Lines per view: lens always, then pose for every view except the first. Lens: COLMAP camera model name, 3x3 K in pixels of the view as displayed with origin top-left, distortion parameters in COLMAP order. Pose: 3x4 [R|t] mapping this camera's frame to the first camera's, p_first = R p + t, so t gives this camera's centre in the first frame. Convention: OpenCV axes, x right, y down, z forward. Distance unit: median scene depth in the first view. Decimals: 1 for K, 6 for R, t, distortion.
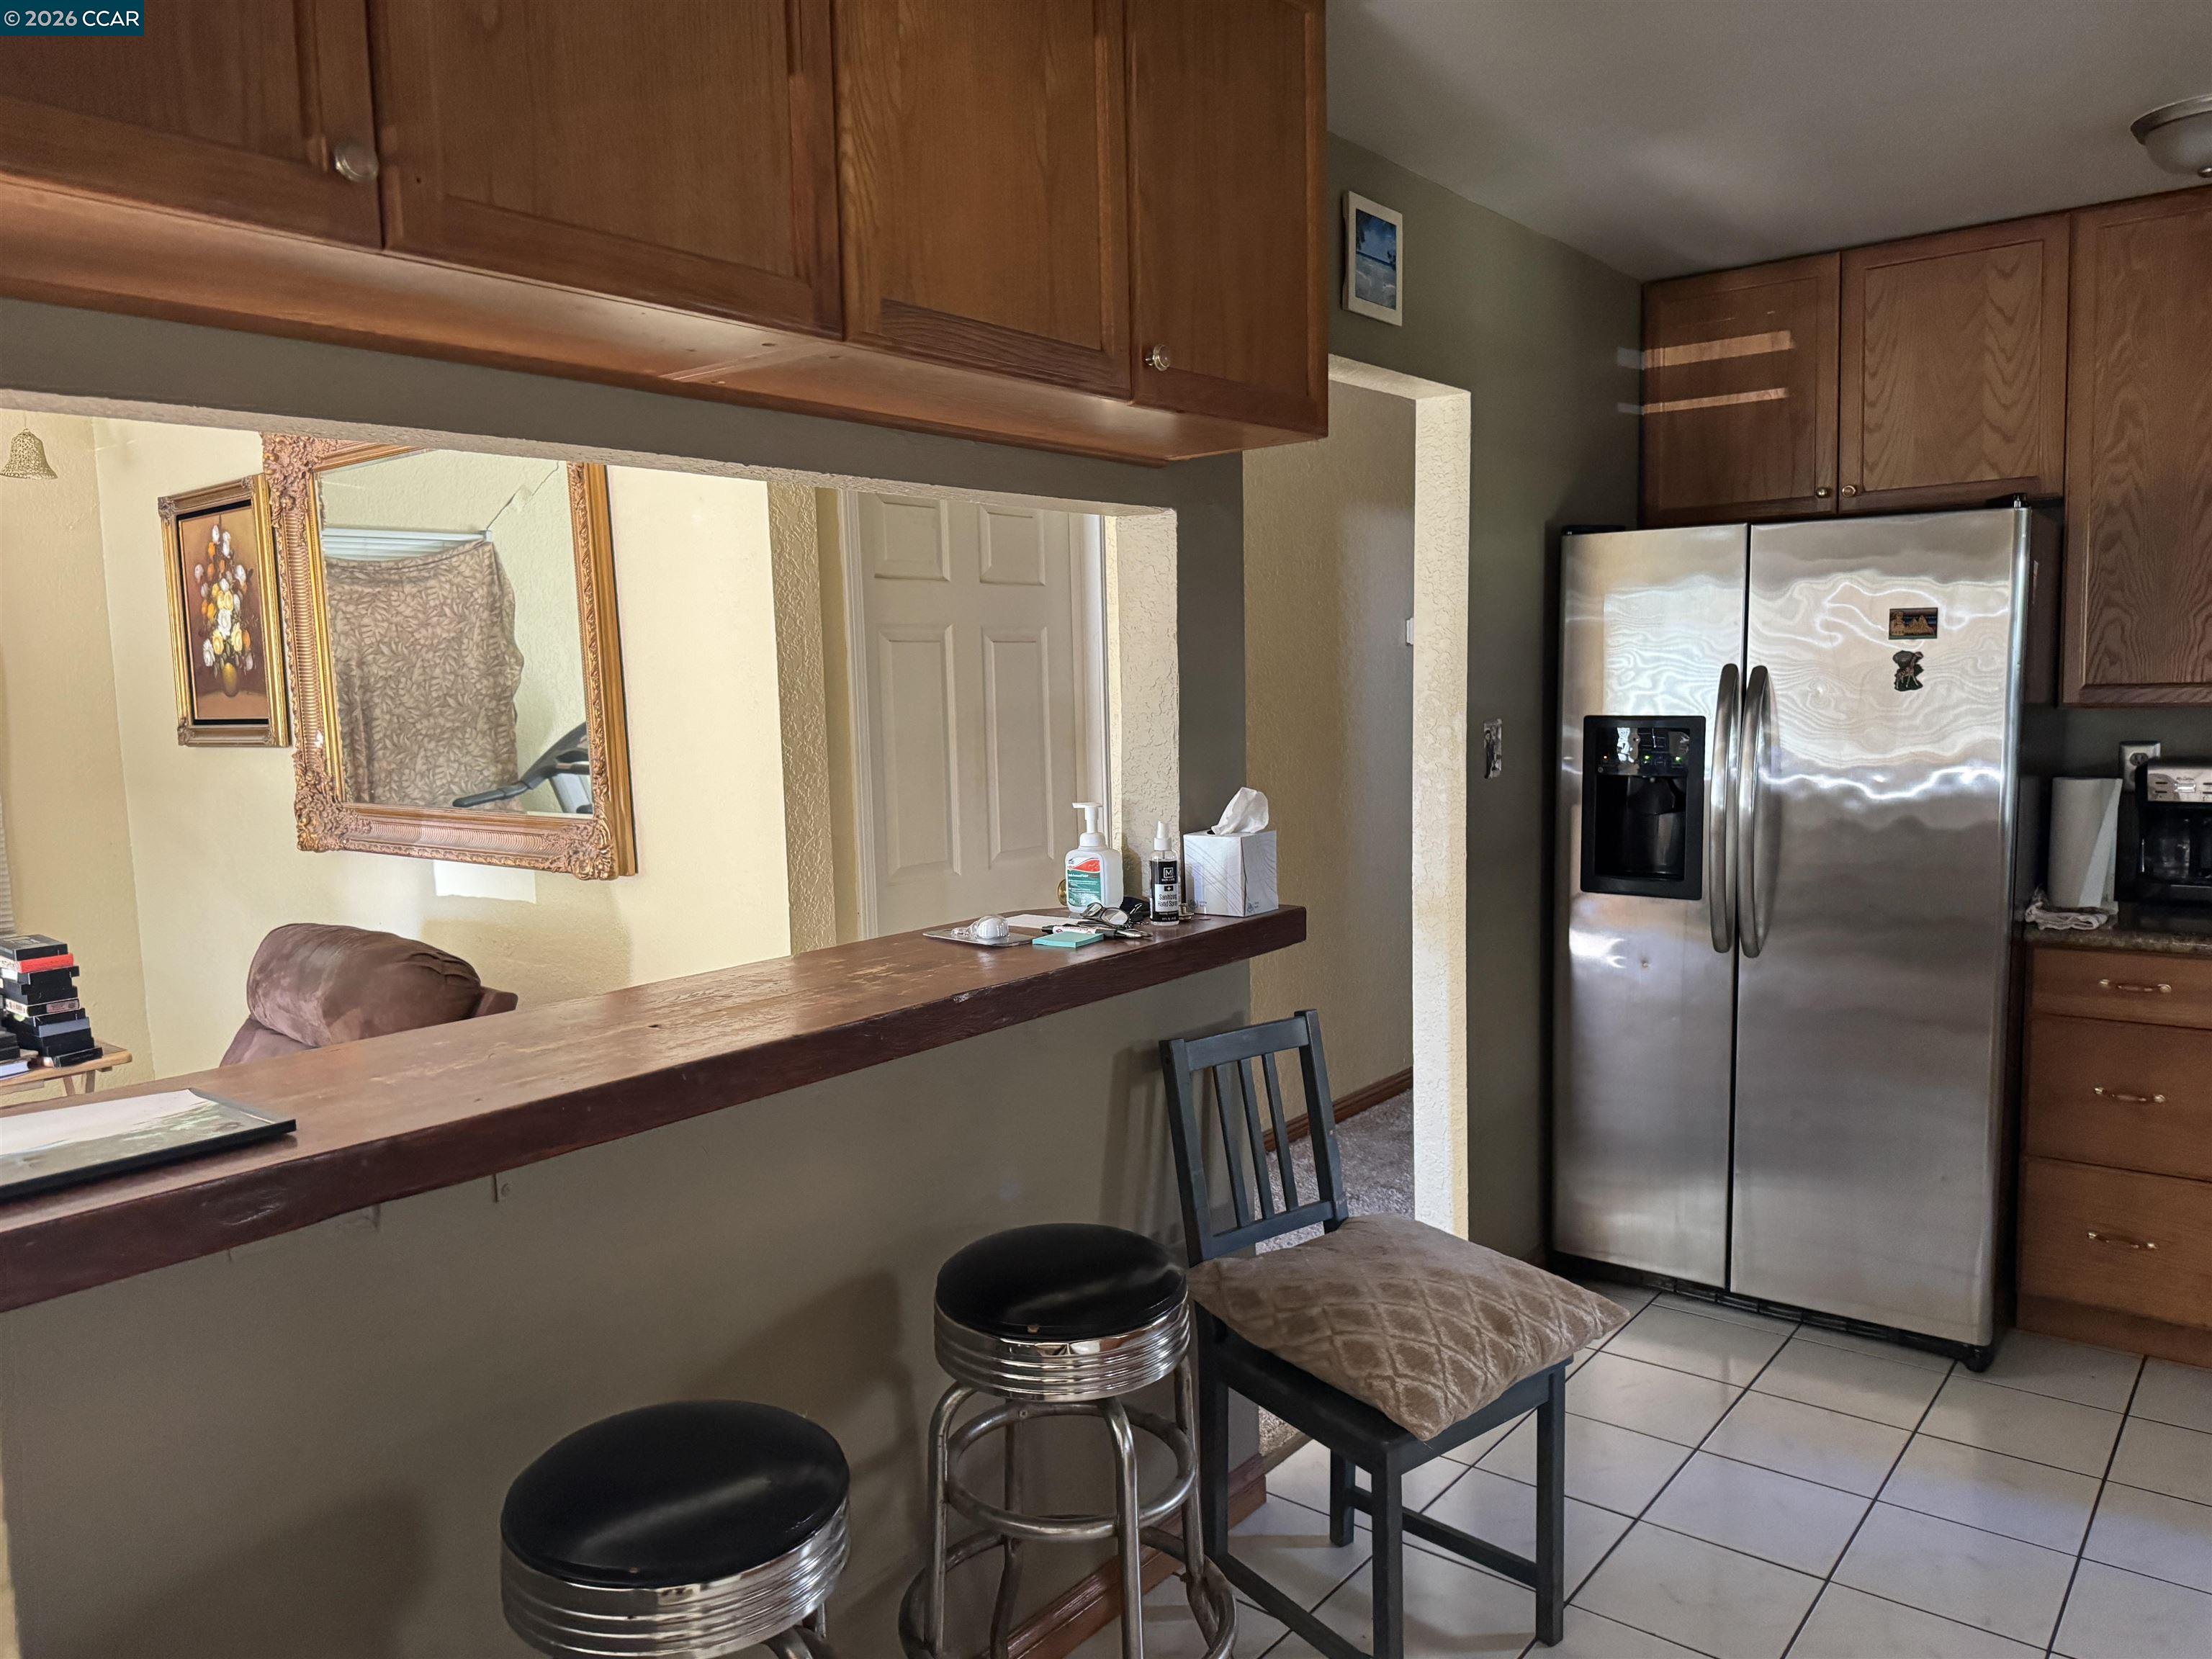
lens RADIAL K [[1562.2, 0, 1105.4], [0, 1562.2, 833.8], [0, 0, 1]] dist [0.006530, 0.002838]
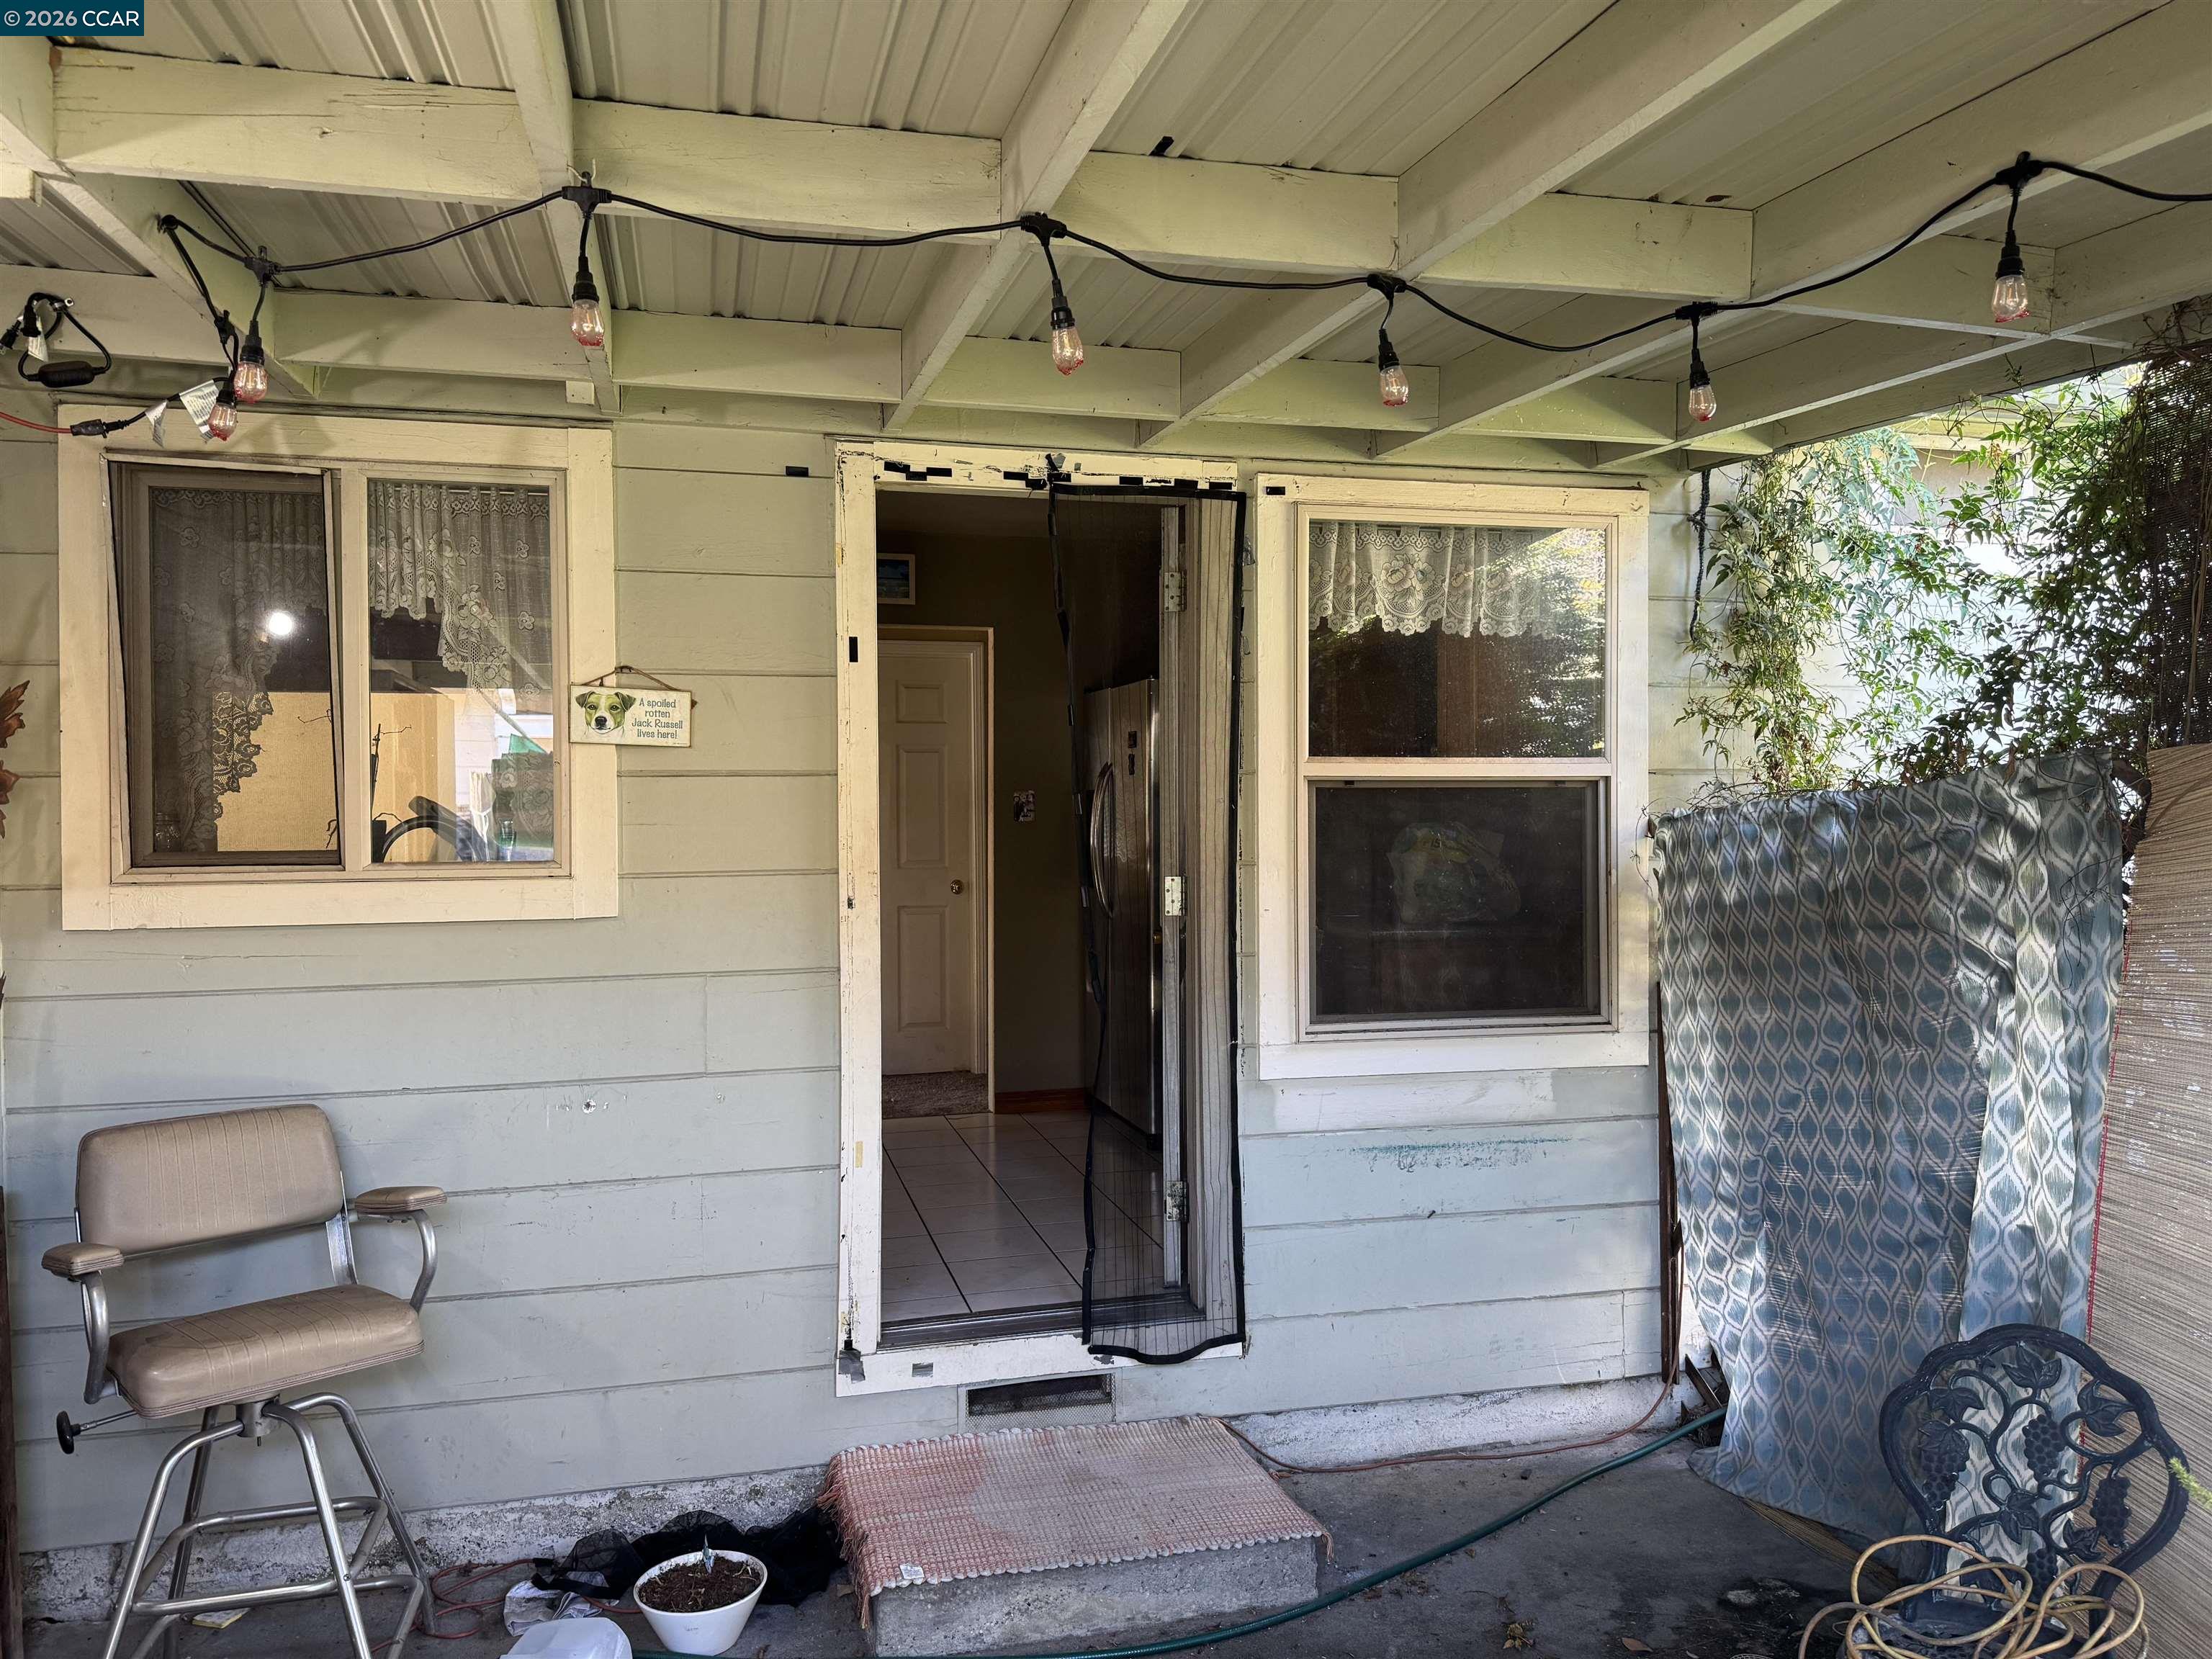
lens RADIAL K [[1562.2, 0, 1104.8], [0, 1562.2, 827.8], [0, 0, 1]] dist [0.006530, 0.002838]
pose [[0.806547, 0.029279, -0.590445, 0.813354], [-0.081850, 0.994684, -0.062482, 0.046154], [0.585477, 0.098722, 0.804656, -0.267355]]
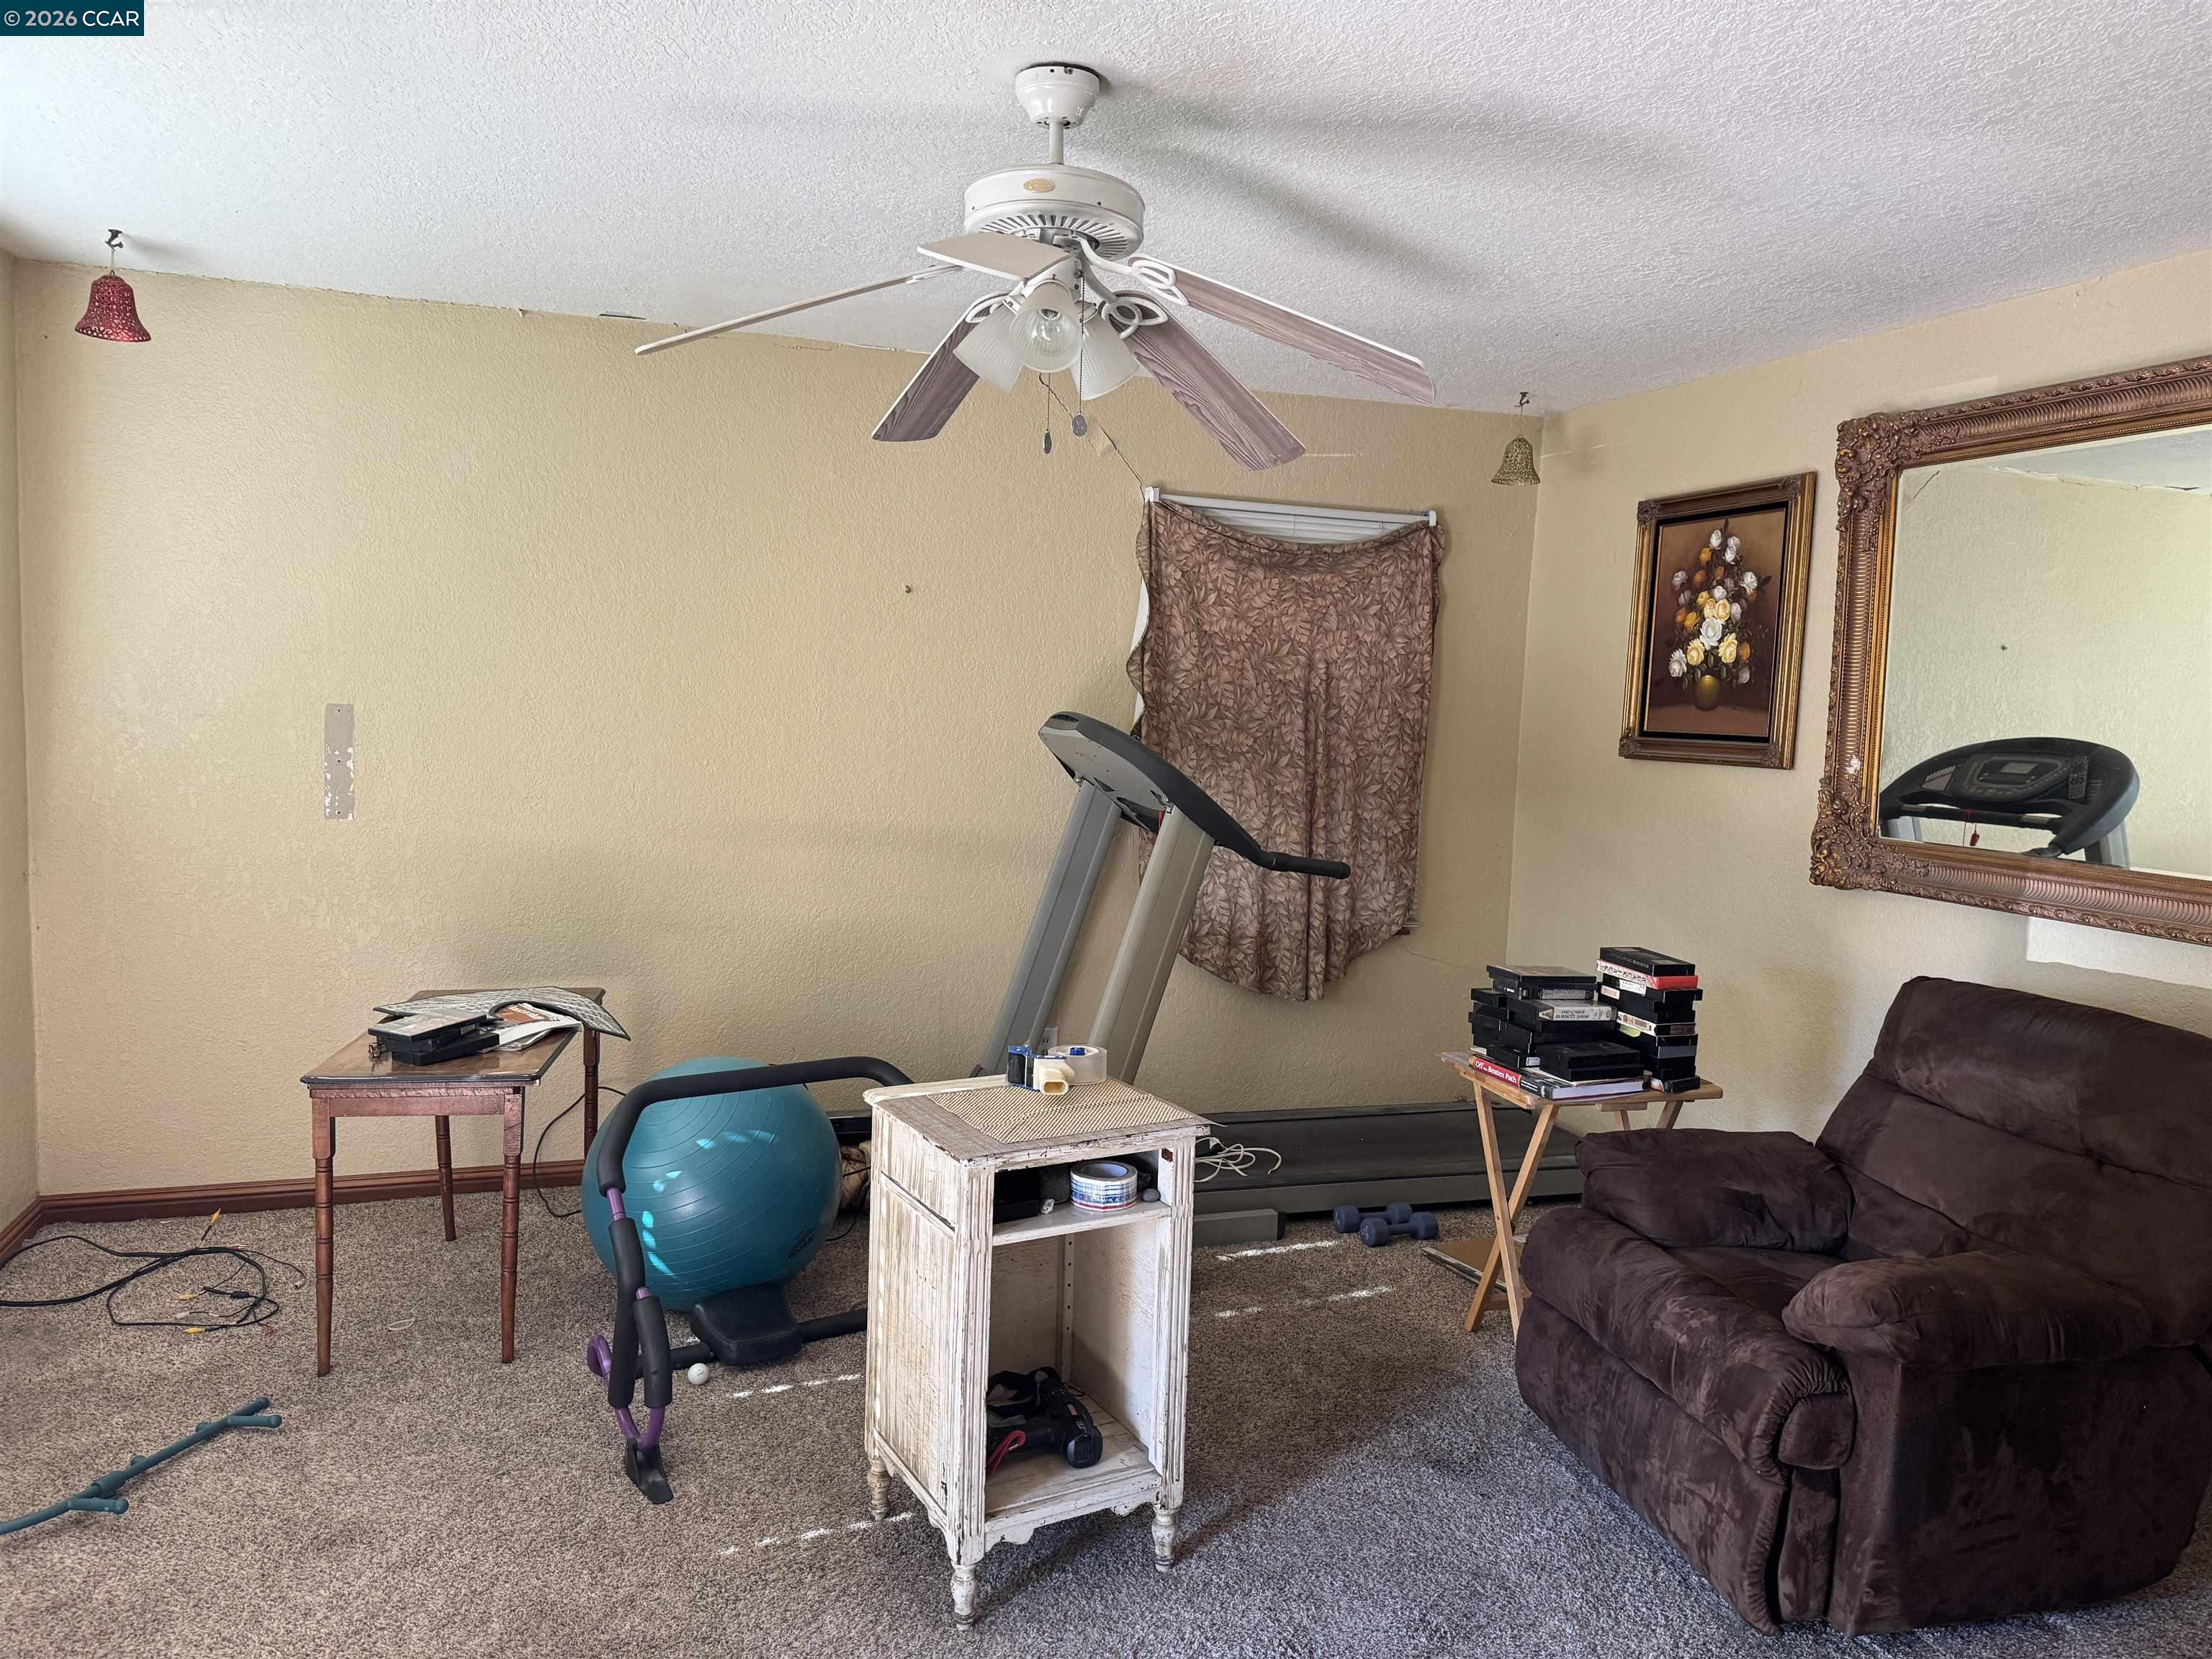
lens RADIAL K [[1562.2, 0, 1102.7], [0, 1562.2, 830.1], [0, 0, 1]] dist [0.006530, 0.002838]
pose [[0.854003, 0.104870, -0.509589, -0.386655], [-0.115372, 0.993261, 0.011059, 0.016053], [0.507314, 0.049348, 0.860347, 0.006065]]
